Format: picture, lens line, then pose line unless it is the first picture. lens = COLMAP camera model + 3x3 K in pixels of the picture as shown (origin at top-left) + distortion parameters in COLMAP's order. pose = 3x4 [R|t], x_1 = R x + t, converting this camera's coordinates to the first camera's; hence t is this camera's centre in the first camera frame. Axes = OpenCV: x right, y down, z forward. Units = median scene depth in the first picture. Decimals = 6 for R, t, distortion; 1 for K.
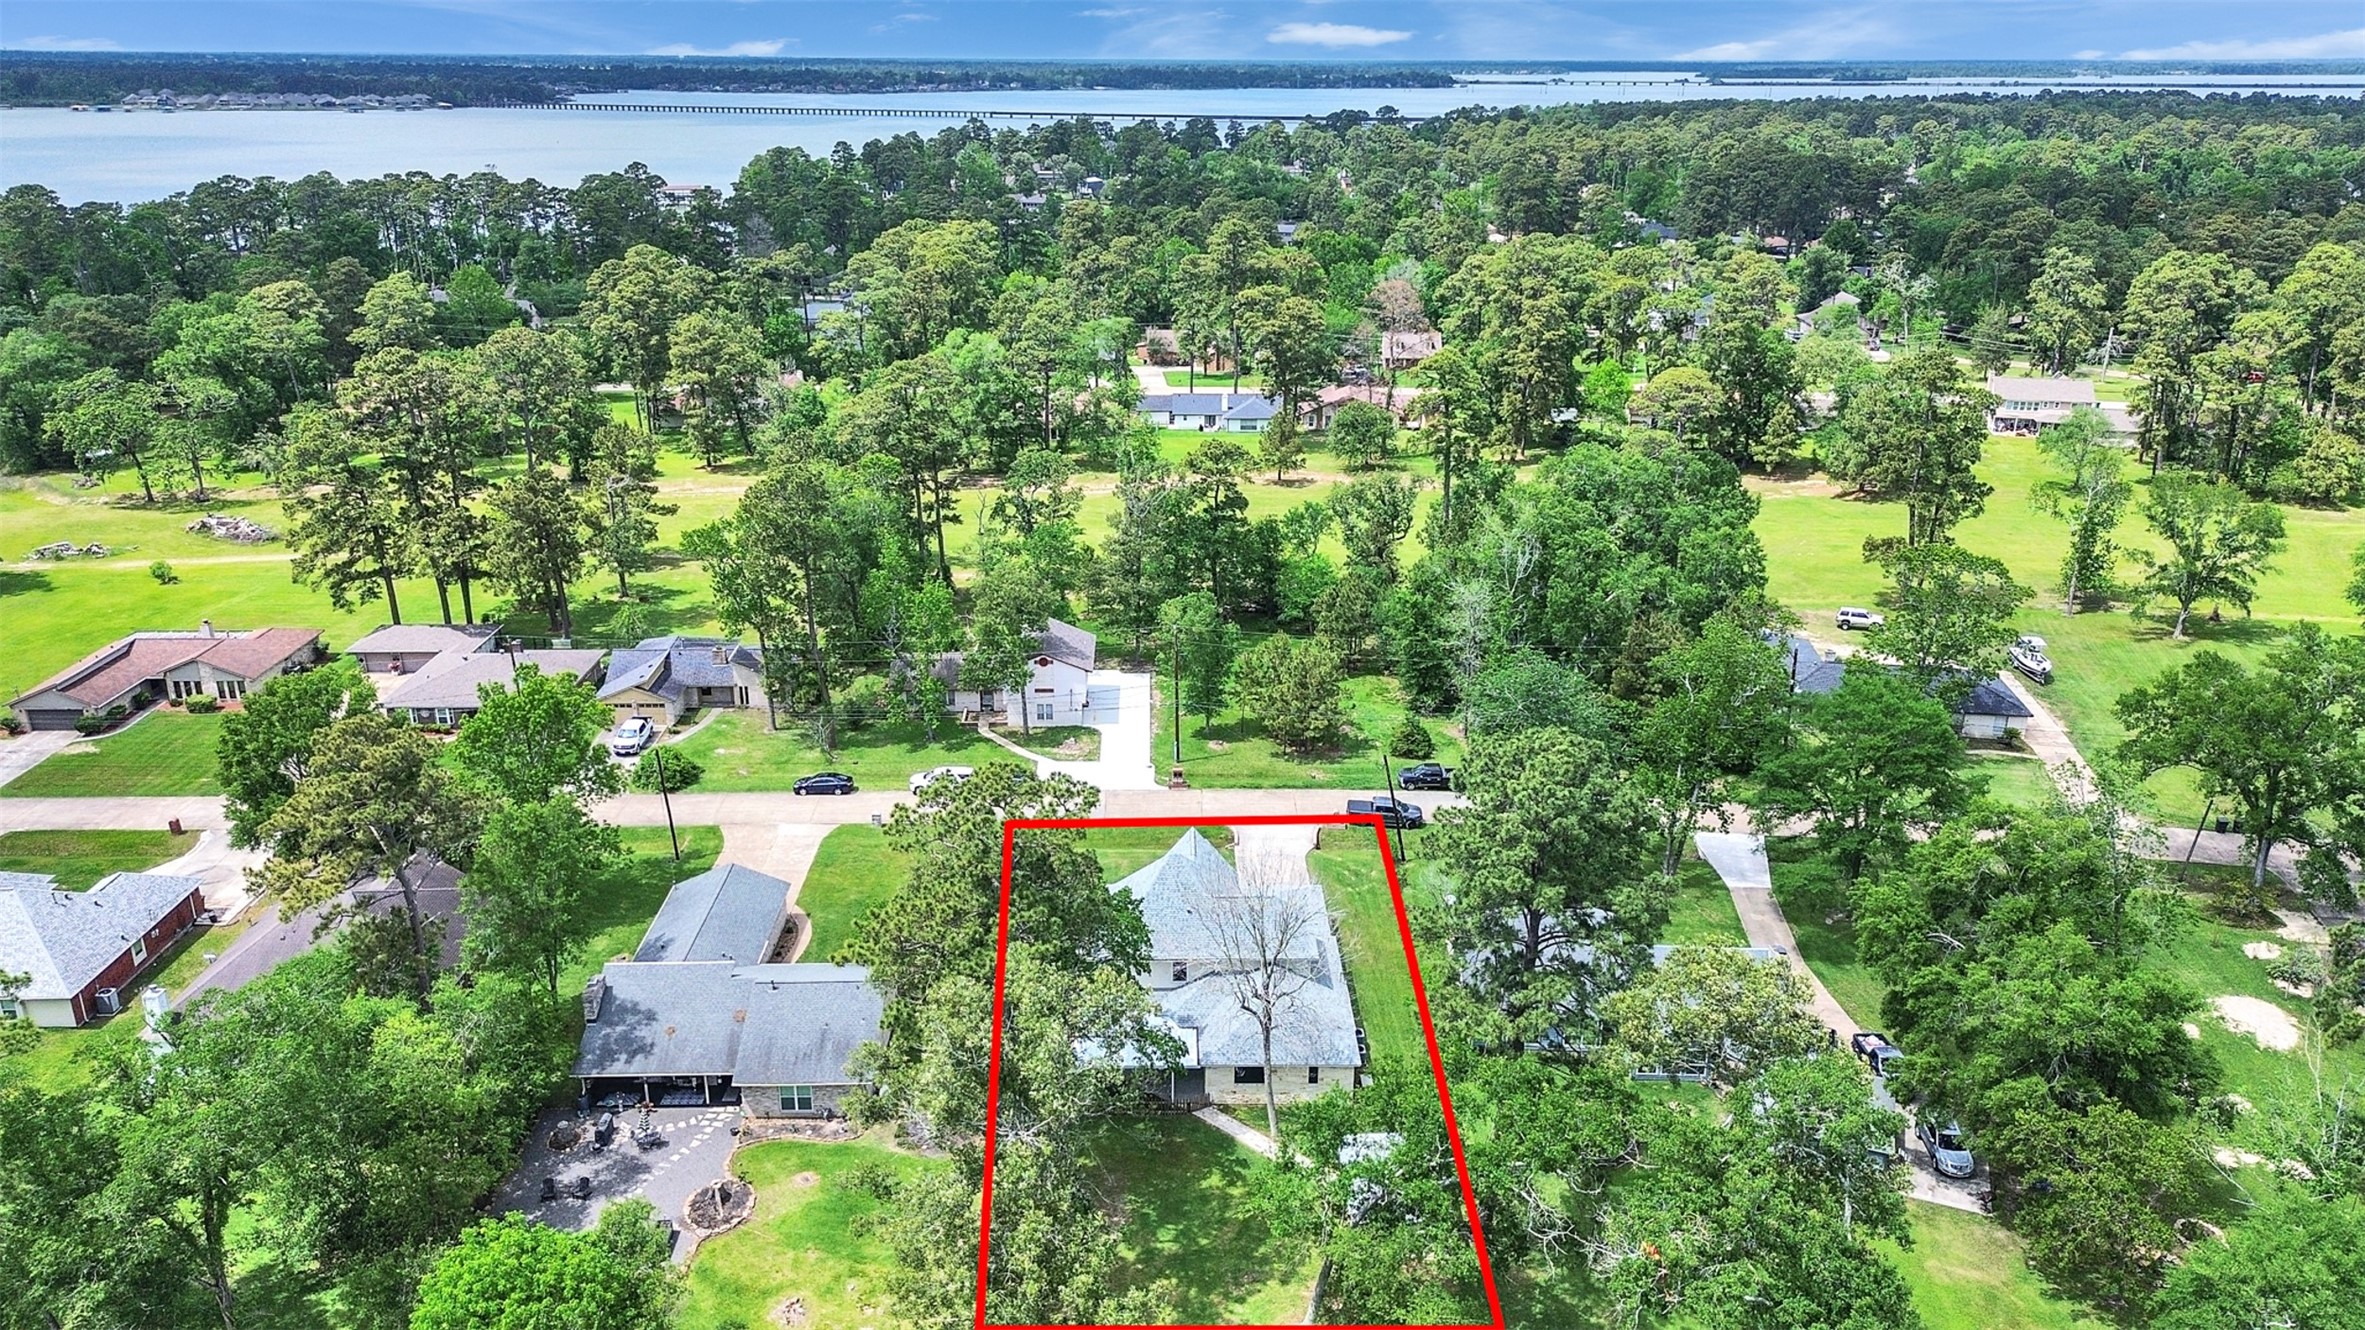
lens RADIAL K [[1679.1, 0, 1183.2], [0, 1679.1, 635.1], [0, 0, 1]] dist [0.097099, -0.138446]
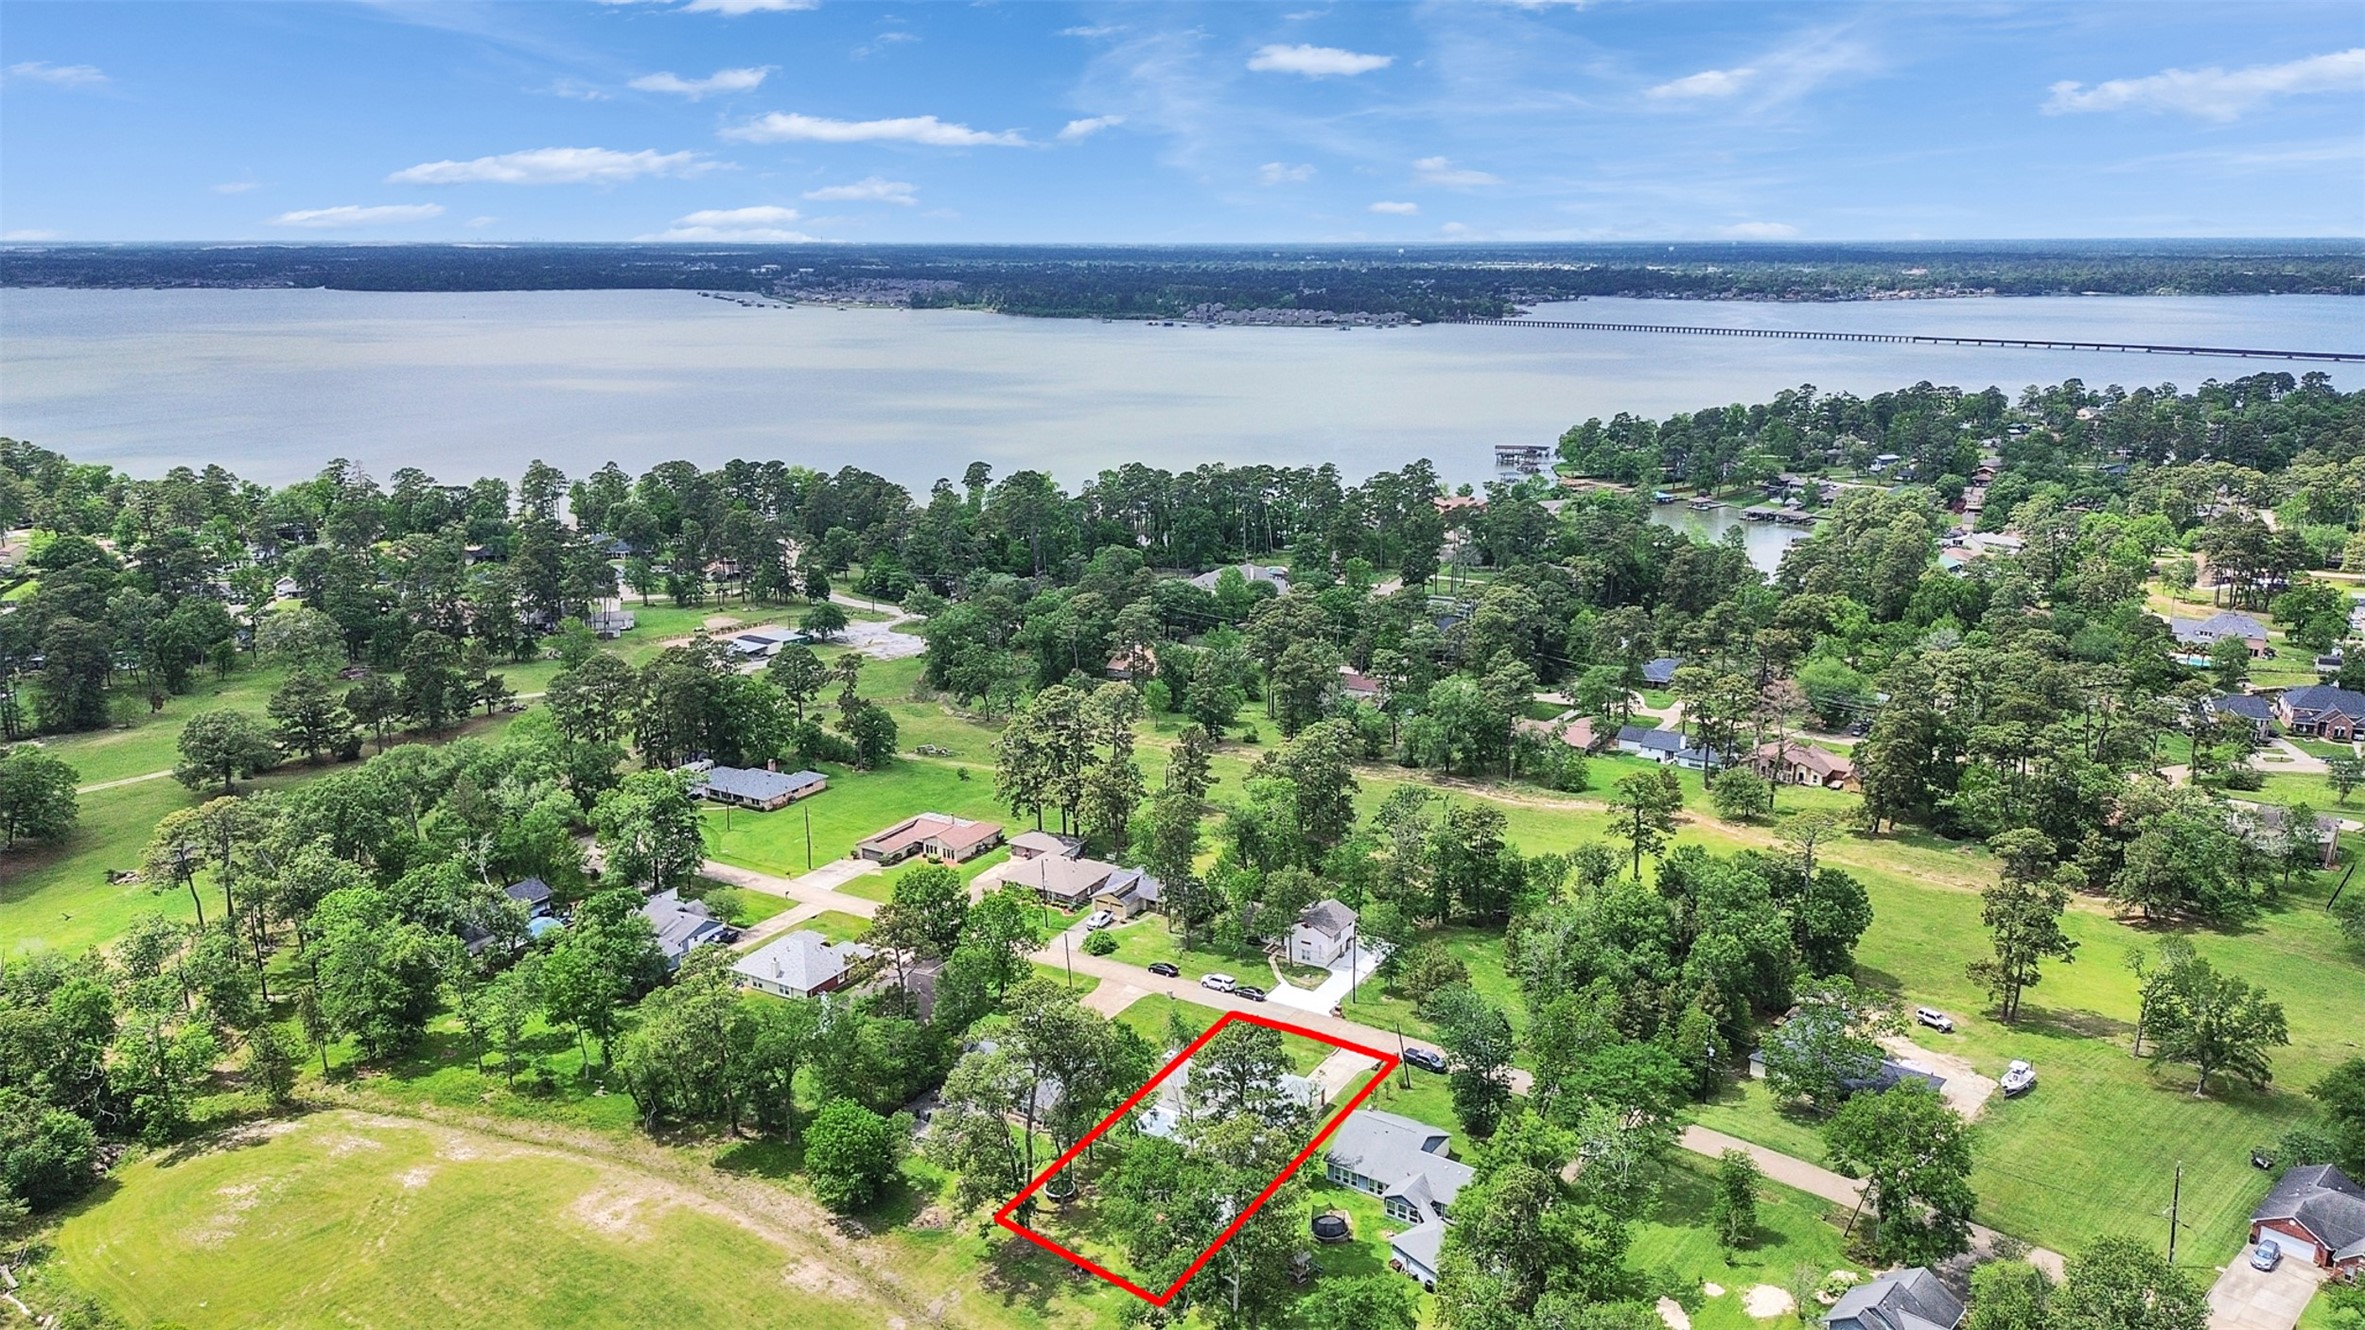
lens RADIAL K [[1679.1, 0, 1183.2], [0, 1679.1, 635.1], [0, 0, 1]] dist [0.097099, -0.138446]
pose [[0.844878, 0.121341, -0.521017, 0.606808], [-0.167127, 0.985057, -0.041601, -0.167818], [0.508183, 0.122224, 0.852532, -0.514261]]
